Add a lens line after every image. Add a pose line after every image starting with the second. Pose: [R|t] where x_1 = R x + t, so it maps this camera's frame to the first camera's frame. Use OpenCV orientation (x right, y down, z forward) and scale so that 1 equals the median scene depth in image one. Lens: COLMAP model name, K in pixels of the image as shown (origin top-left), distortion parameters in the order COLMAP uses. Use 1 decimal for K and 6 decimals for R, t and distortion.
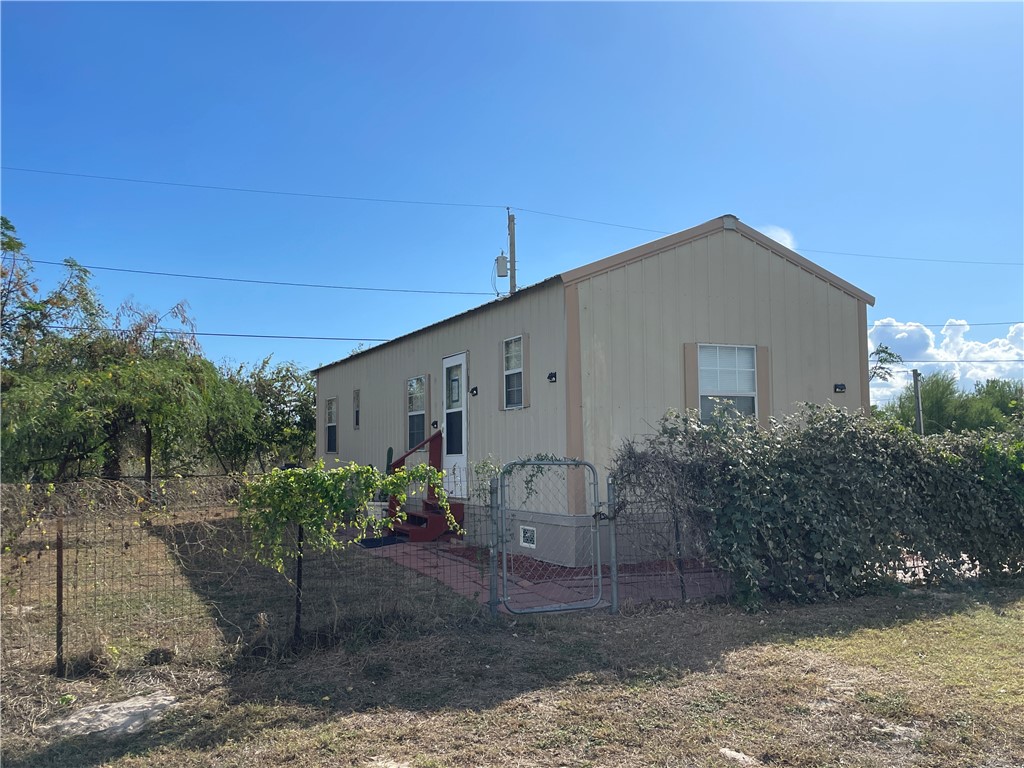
lens RADIAL K [[919.1, 0, 520.7], [0, 919.1, 388.9], [0, 0, 1]] dist [0.047653, -0.039921]
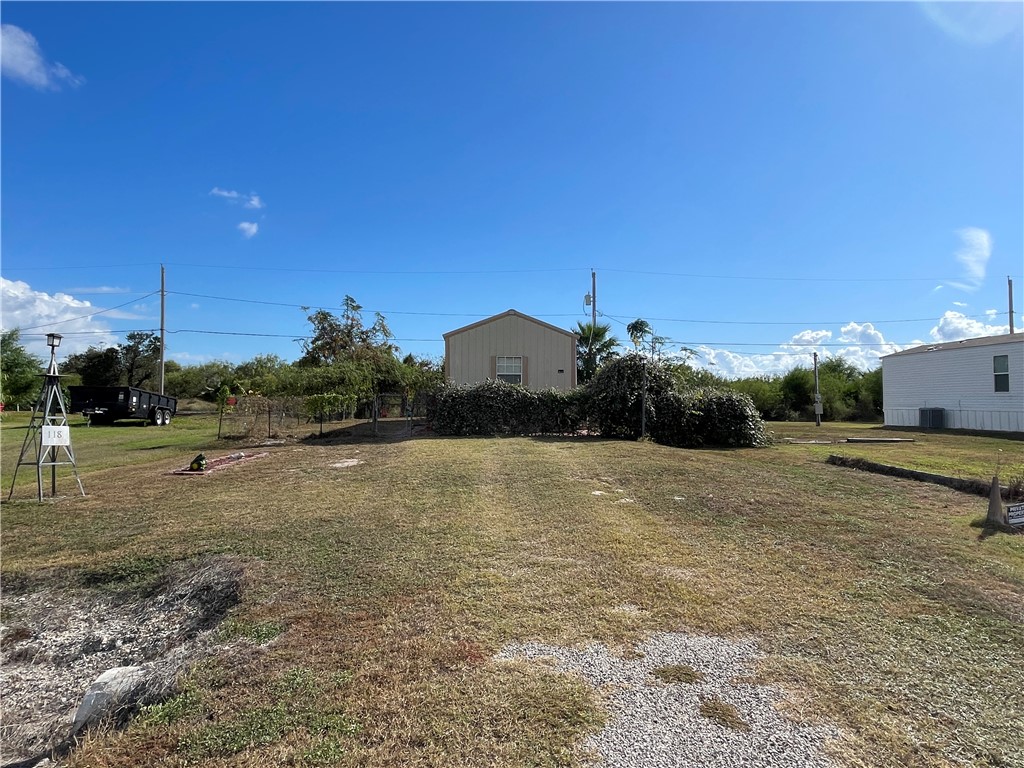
lens RADIAL K [[592.2, 0, 509.0], [0, 592.2, 413.0], [0, 0, 1]] dist [0.015647, -0.009135]
pose [[0.929530, 0.026325, -0.367806, 0.738791], [0.007844, 0.995811, 0.091097, -0.033176], [0.368663, -0.087562, 0.925430, -0.566410]]
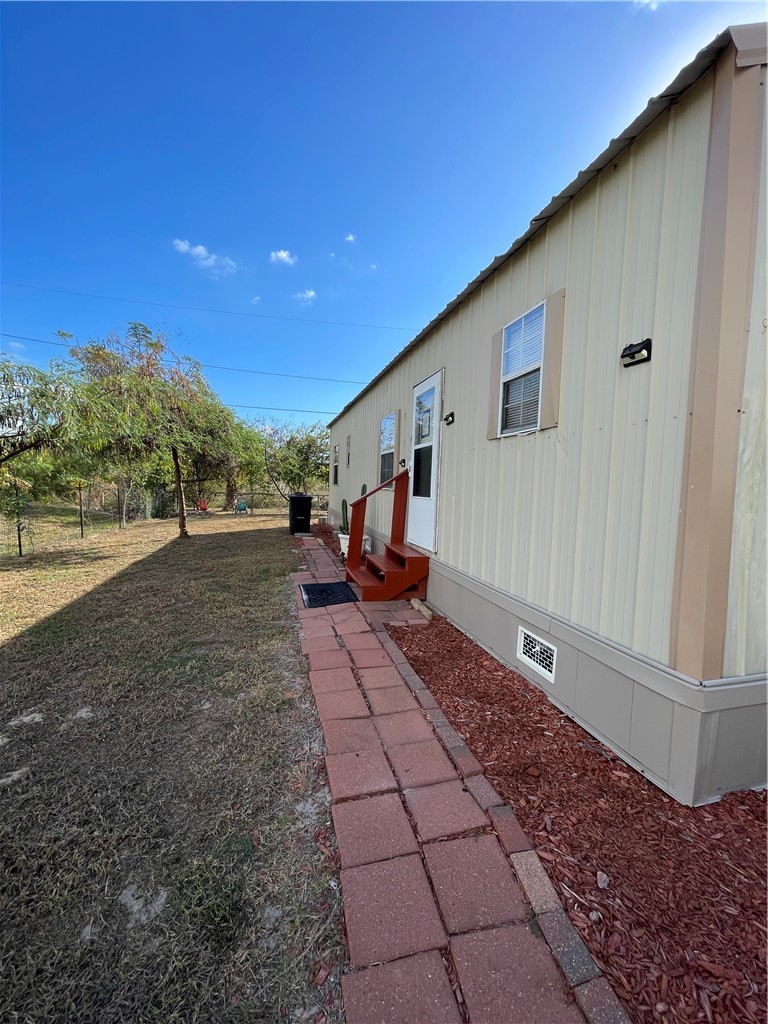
lens RADIAL K [[414.1, 0, 386.1], [0, 414.1, 514.6], [0, 0, 1]] dist [-0.003639, 0.001073]
pose [[0.984308, 0.055481, -0.167508, -0.038737], [-0.031150, 0.989009, 0.144535, 0.032512], [0.173686, -0.137050, 0.975218, 0.615001]]
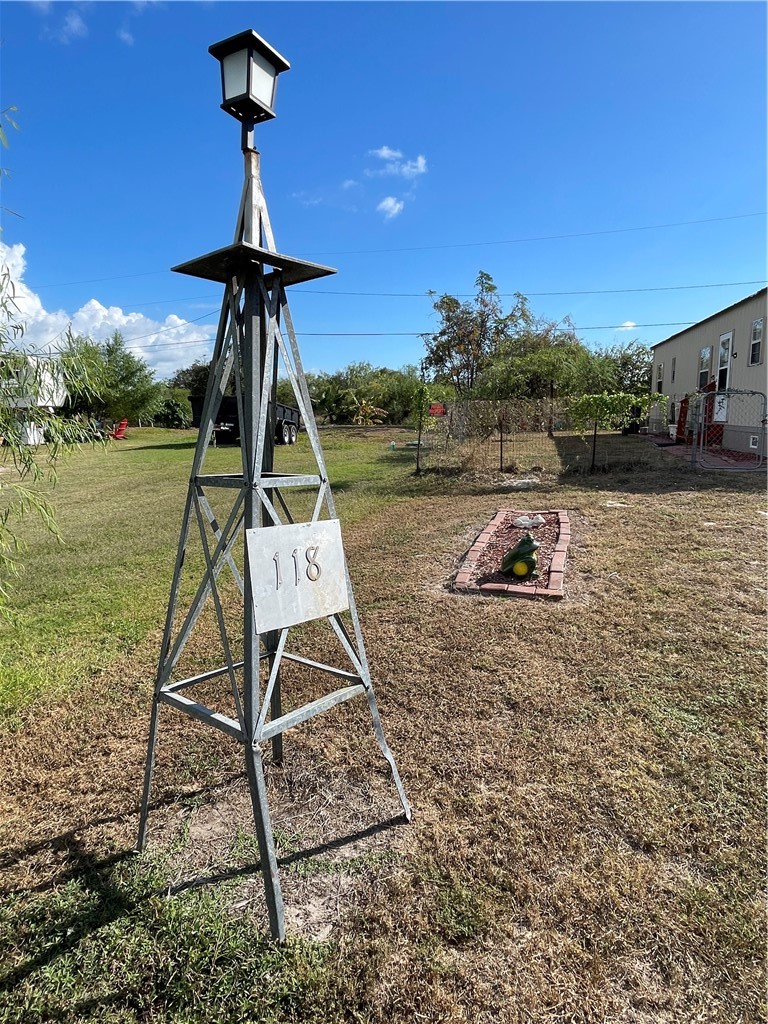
lens RADIAL K [[592.2, 0, 387.6], [0, 592.2, 504.2], [0, 0, 1]] dist [0.015647, -0.009135]
pose [[0.781525, 0.101138, -0.615622, 0.139624], [0.044138, 0.975336, 0.216266, 0.004572], [0.622311, -0.196189, 0.757785, -0.235667]]
